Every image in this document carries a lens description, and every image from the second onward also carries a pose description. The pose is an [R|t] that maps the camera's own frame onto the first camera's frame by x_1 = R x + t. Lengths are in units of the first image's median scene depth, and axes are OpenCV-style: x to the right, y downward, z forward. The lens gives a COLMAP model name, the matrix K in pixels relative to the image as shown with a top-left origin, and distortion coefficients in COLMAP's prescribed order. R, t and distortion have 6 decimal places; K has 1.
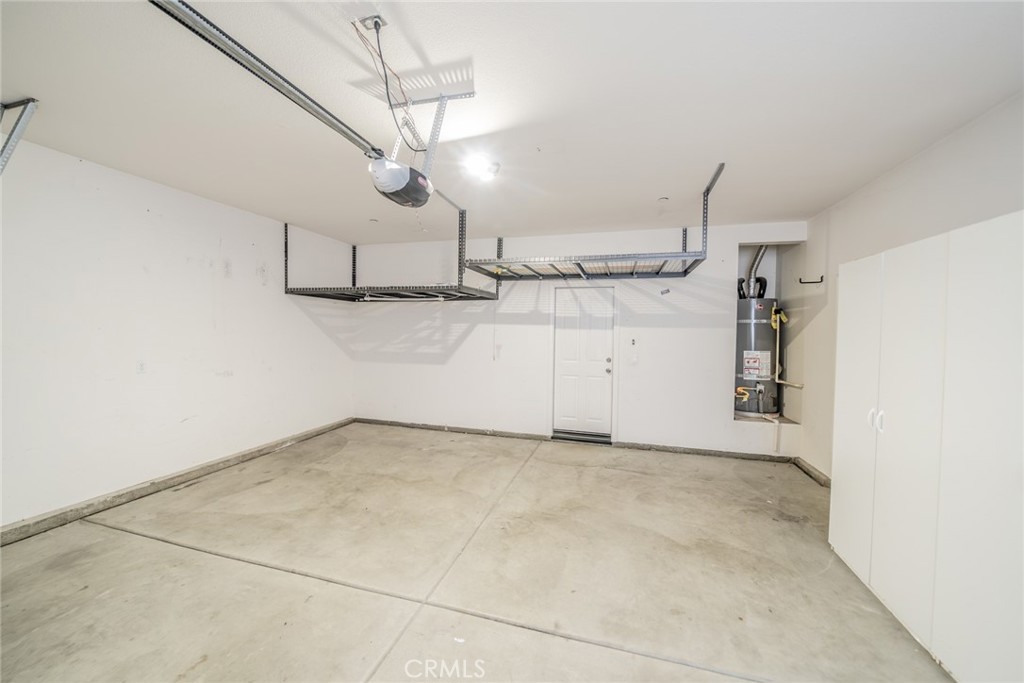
lens RADIAL K [[360.2, 0, 520.0], [0, 360.2, 338.3], [0, 0, 1]] dist [-0.004898, 0.000000]
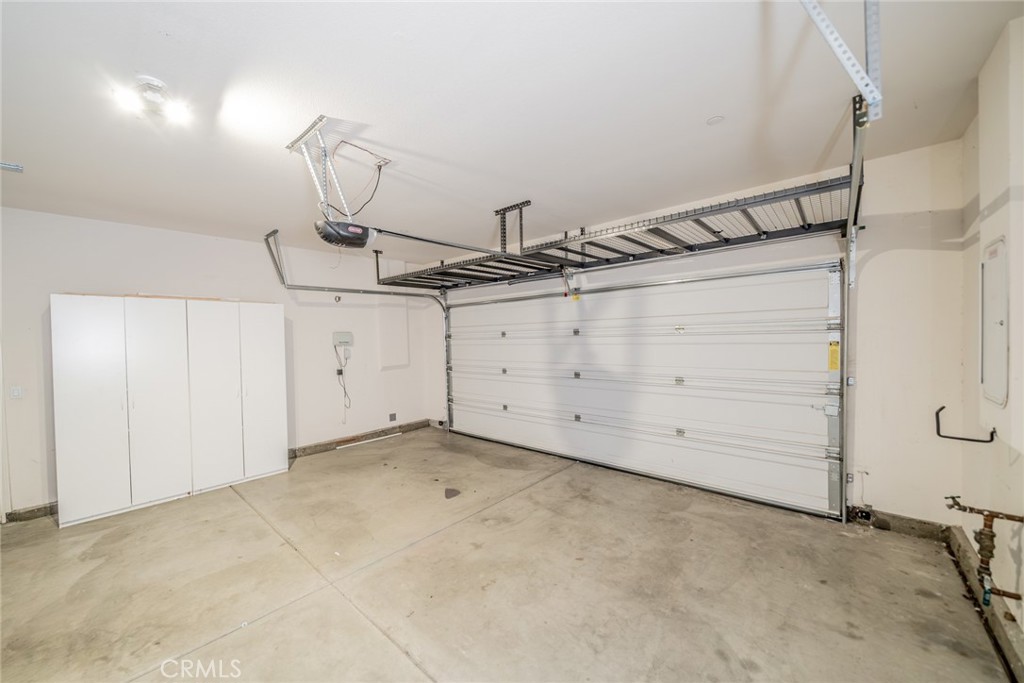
lens RADIAL K [[360.2, 0, 520.0], [0, 360.2, 338.3], [0, 0, 1]] dist [-0.004898, 0.000000]
pose [[-0.915838, 0.004304, 0.401526, -1.205638], [0.020914, 0.999097, 0.036993, -0.079153], [-0.401004, 0.042277, -0.915100, 1.666099]]
